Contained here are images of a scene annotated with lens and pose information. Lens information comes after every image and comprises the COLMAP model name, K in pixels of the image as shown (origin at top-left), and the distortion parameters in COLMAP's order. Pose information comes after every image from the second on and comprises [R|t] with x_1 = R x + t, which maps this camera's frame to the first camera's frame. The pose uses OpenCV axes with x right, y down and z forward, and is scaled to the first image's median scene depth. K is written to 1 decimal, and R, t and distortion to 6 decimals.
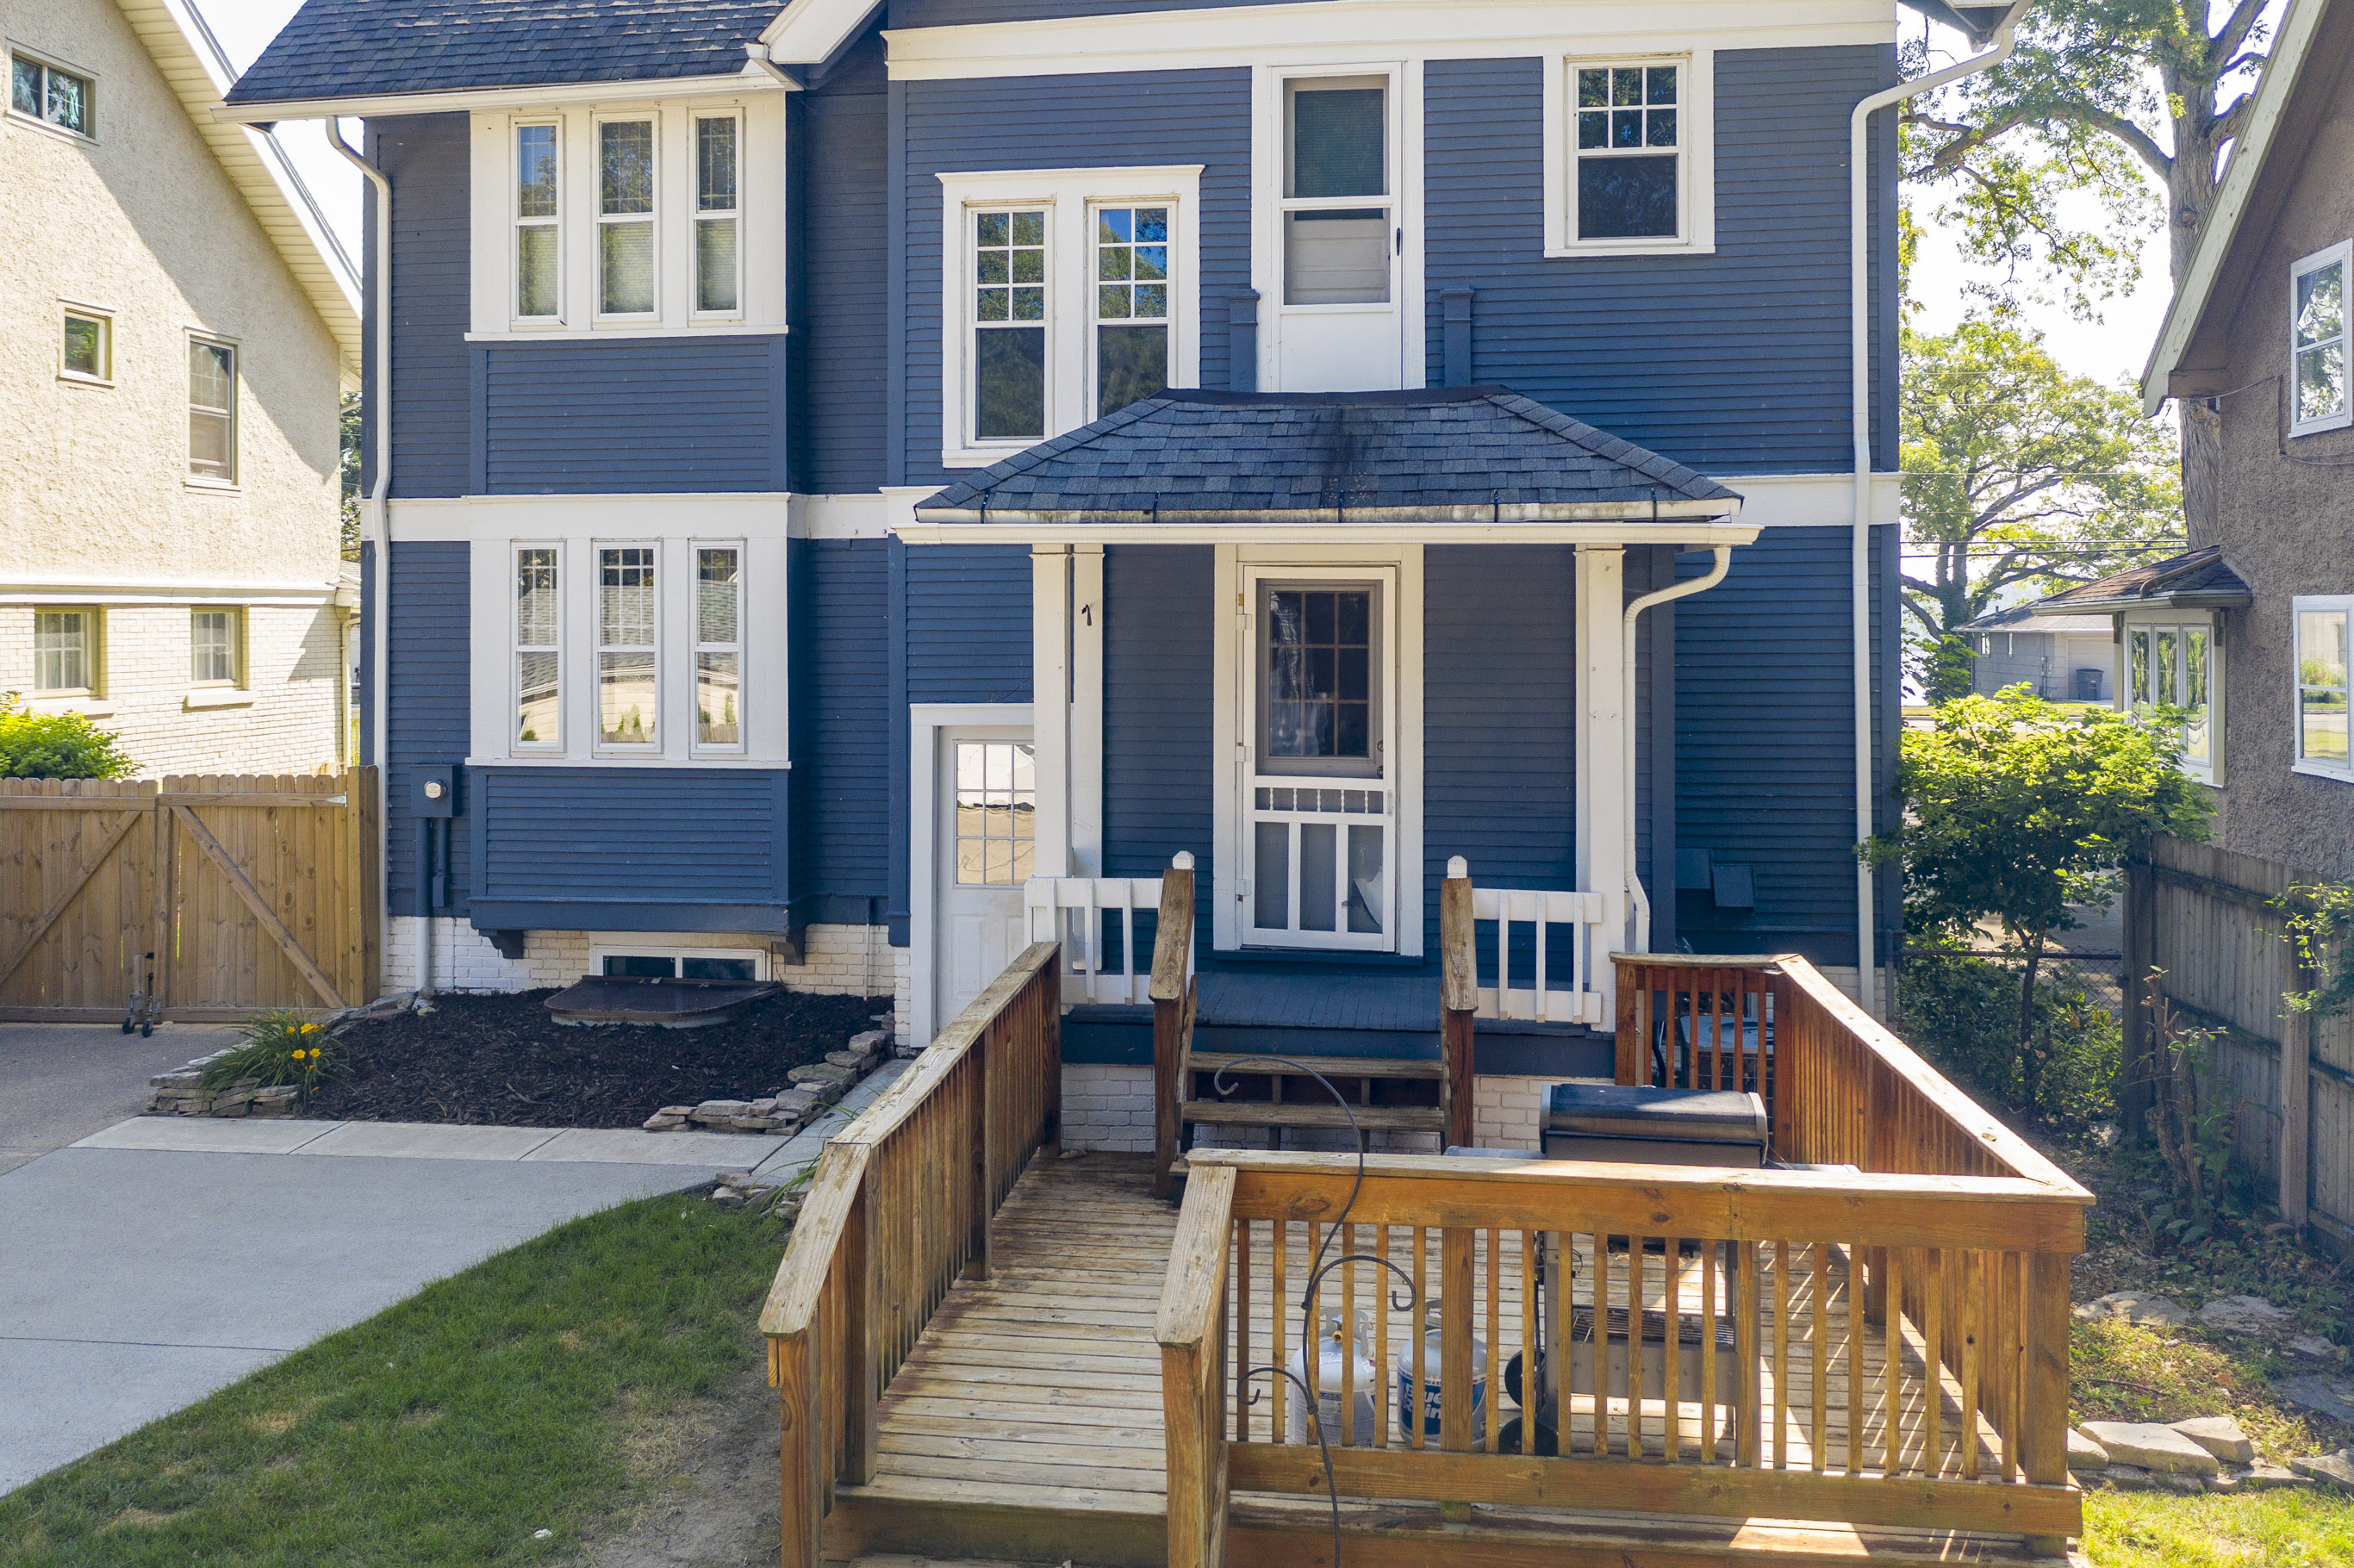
lens RADIAL K [[1904.9, 0, 1177.1], [0, 1904.9, 663.8], [0, 0, 1]] dist [0.003824, 0.001142]
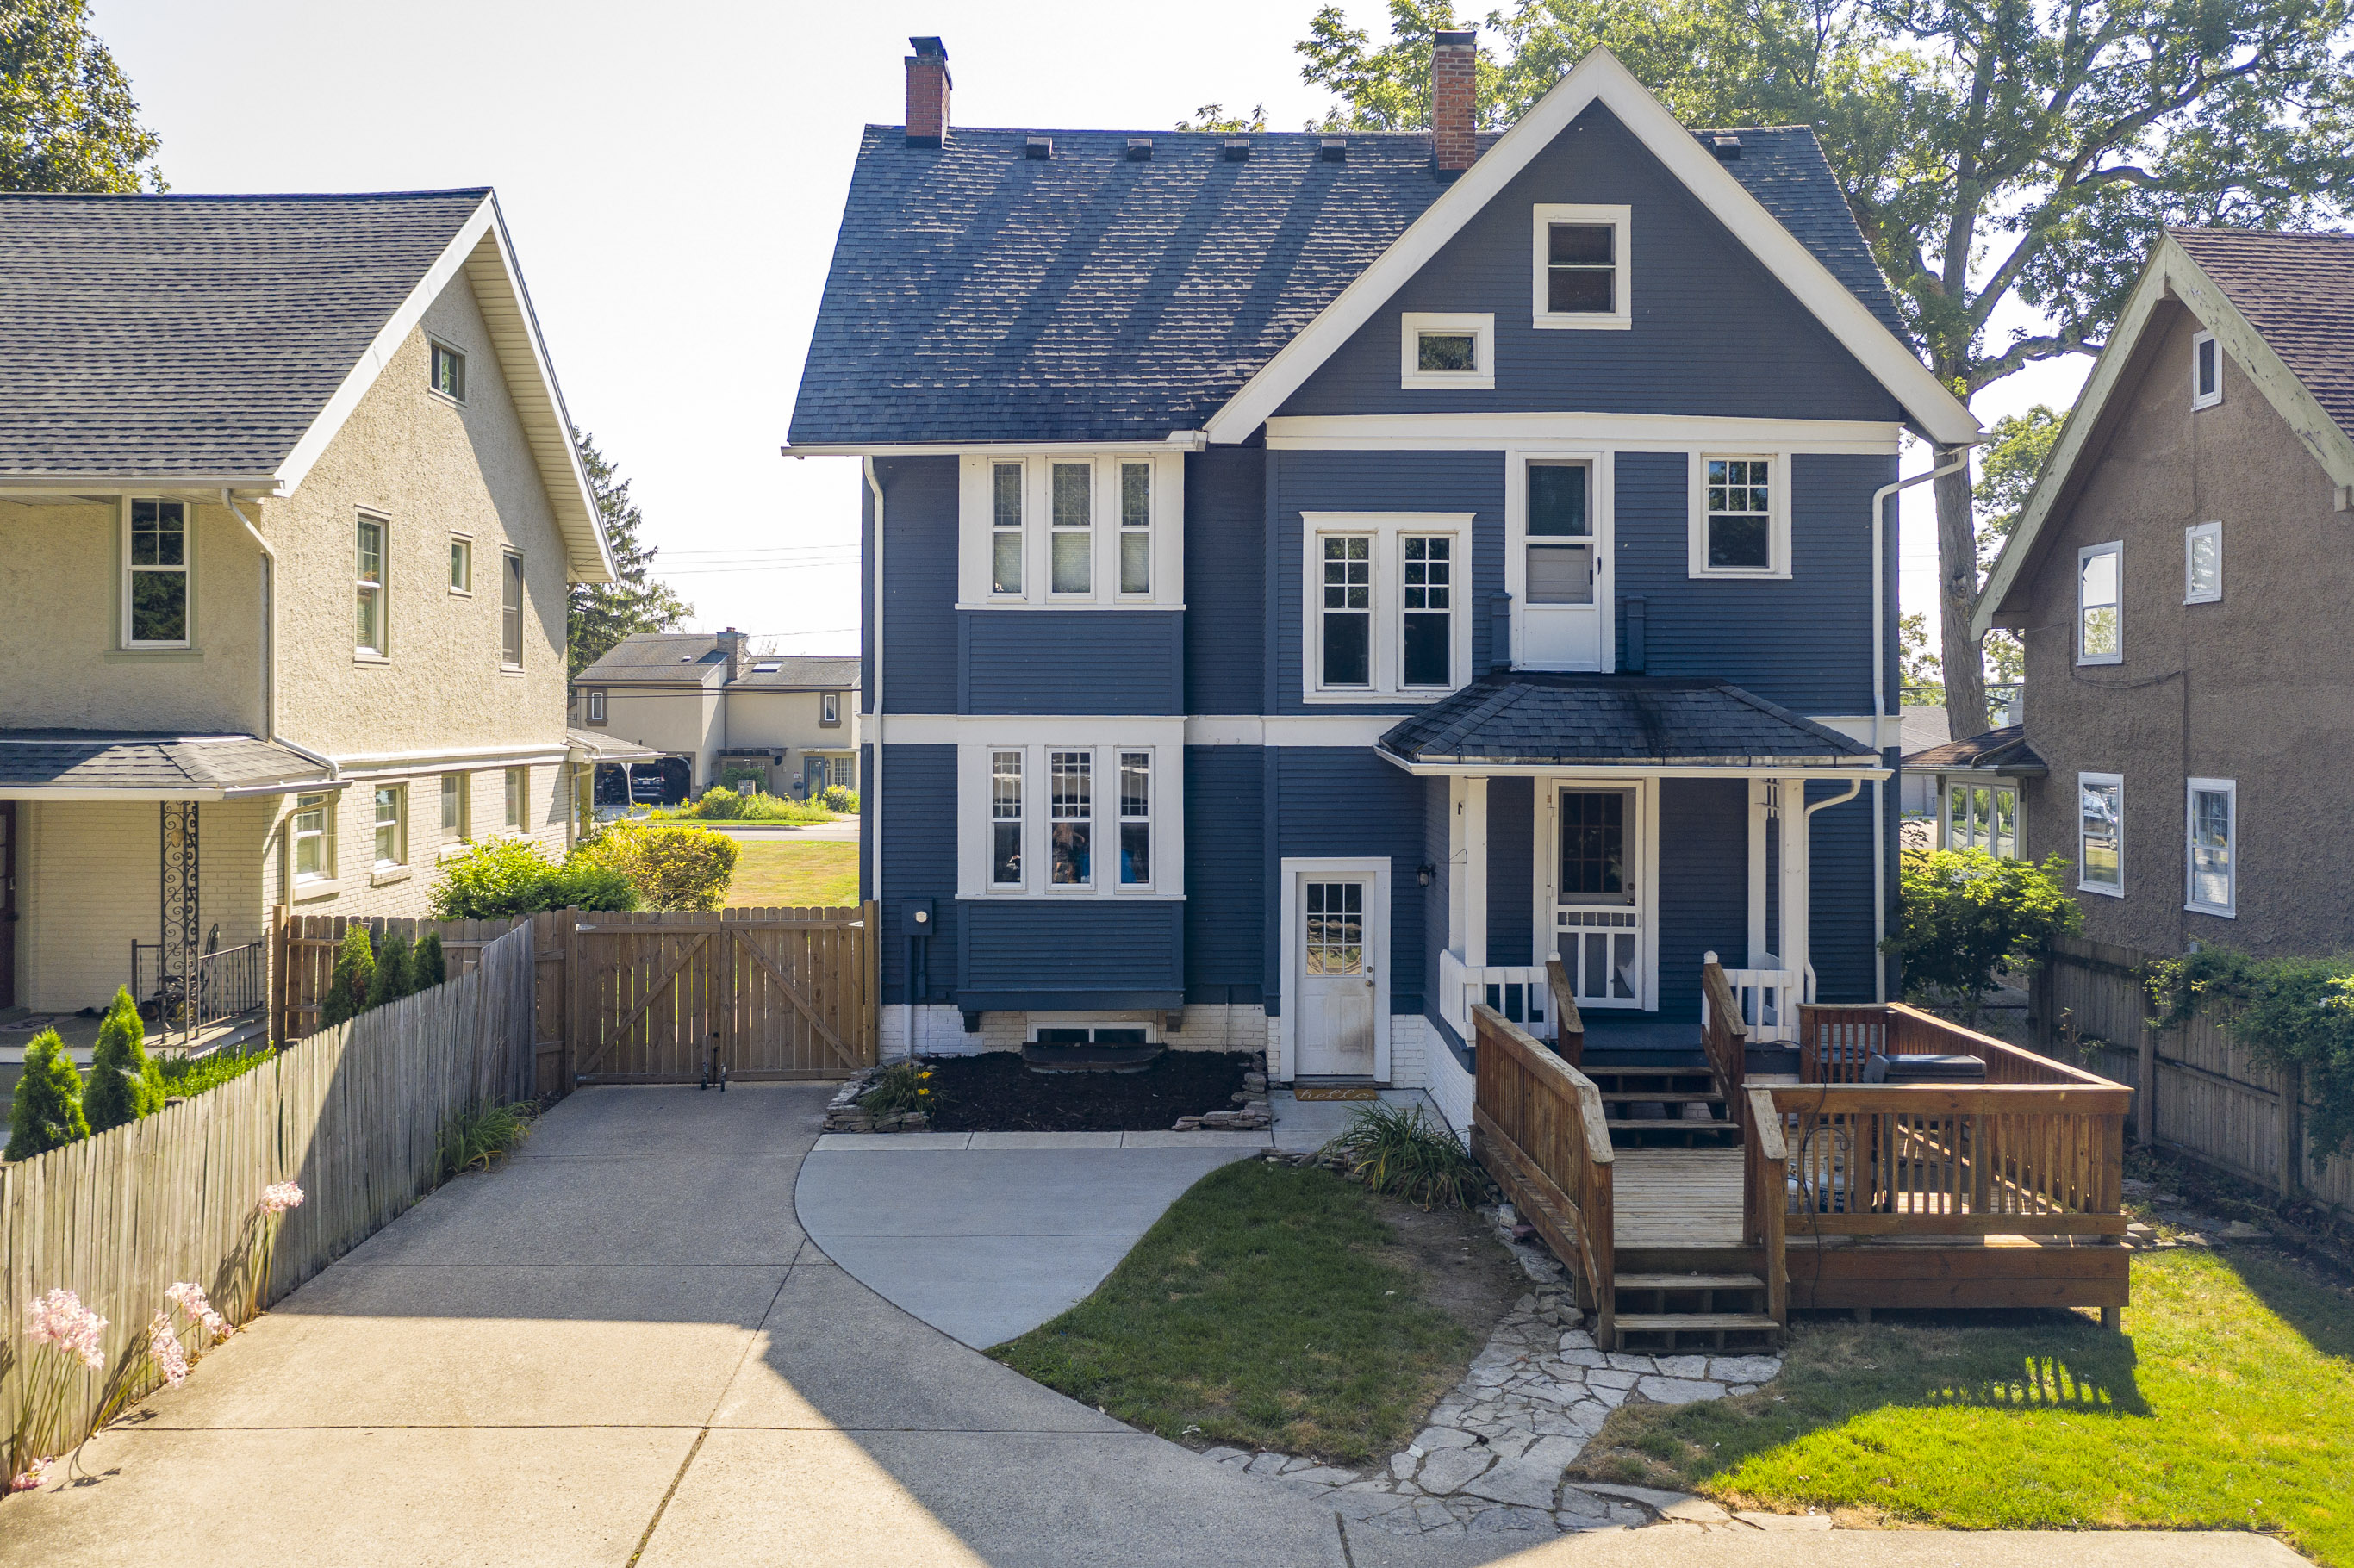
lens RADIAL K [[1893.5, 0, 1177.0], [0, 1893.5, 784.0], [0, 0, 1]] dist [0.001481, 0.006700]
pose [[0.989543, -0.000262, 0.144235, -0.450514], [-0.000779, 0.999974, 0.007157, -0.049921], [-0.144233, -0.007195, 0.989518, -0.501889]]
